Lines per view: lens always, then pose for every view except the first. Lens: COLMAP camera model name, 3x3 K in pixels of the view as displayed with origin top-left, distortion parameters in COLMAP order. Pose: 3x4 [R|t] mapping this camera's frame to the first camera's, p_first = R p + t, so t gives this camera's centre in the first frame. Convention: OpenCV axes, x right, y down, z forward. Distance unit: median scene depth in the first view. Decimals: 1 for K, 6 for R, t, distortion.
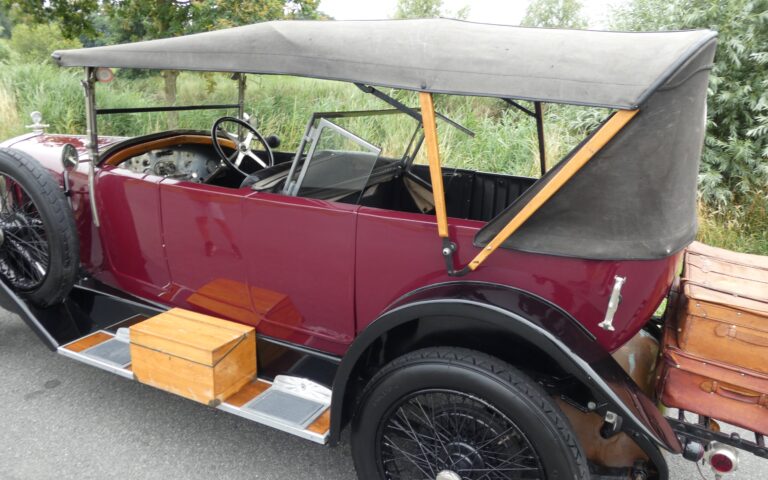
lens RADIAL K [[577.7, 0, 384.0], [0, 577.7, 240.0], [0, 0, 1]] dist [-0.032375, 0.005860]
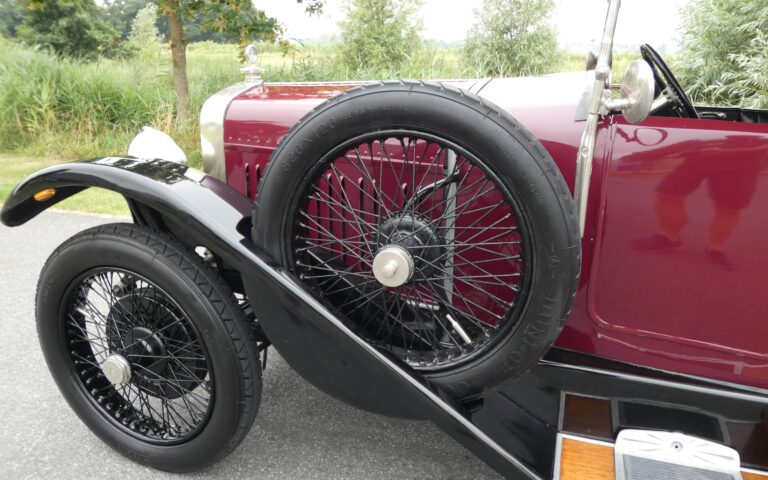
lens RADIAL K [[577.7, 0, 384.0], [0, 577.7, 240.0], [0, 0, 1]] dist [-0.032375, 0.005860]
pose [[0.988642, -0.056635, 0.139212, -0.970494], [0.054108, 0.998296, 0.021872, -0.058492], [-0.140214, -0.014091, 0.990021, 0.681557]]
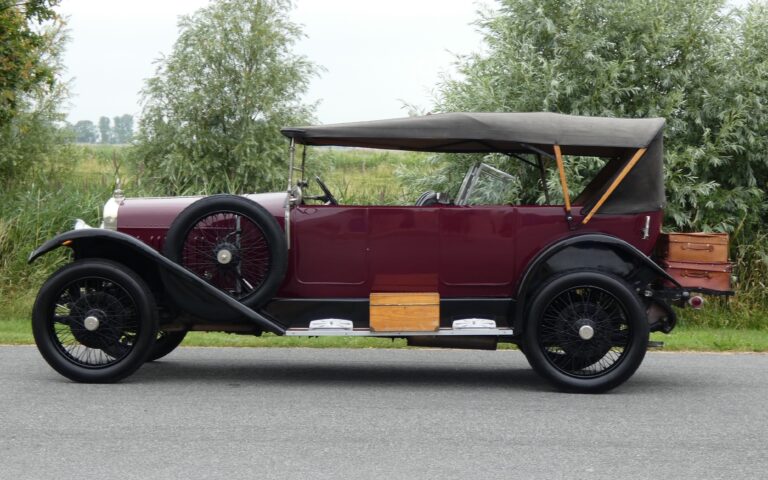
lens RADIAL K [[1550.0, 0, 384.0], [0, 1550.0, 240.0], [0, 0, 1]] dist [0.119131, 0.108499]
pose [[0.892508, -0.042897, 0.448987, -2.567736], [0.146819, 0.968881, -0.199284, 0.950250], [-0.426466, 0.243782, 0.871032, -3.059513]]
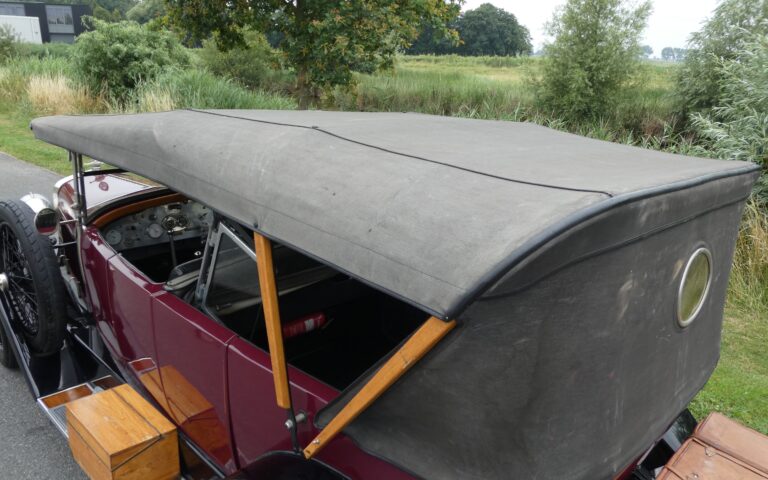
lens RADIAL K [[577.7, 0, 384.0], [0, 577.7, 240.0], [0, 0, 1]] dist [-0.032375, 0.005860]
pose [[0.956683, 0.090248, -0.276792, 0.361885], [-0.088483, 0.995899, 0.018887, -0.217832], [0.277361, 0.006422, 0.960744, 0.227604]]
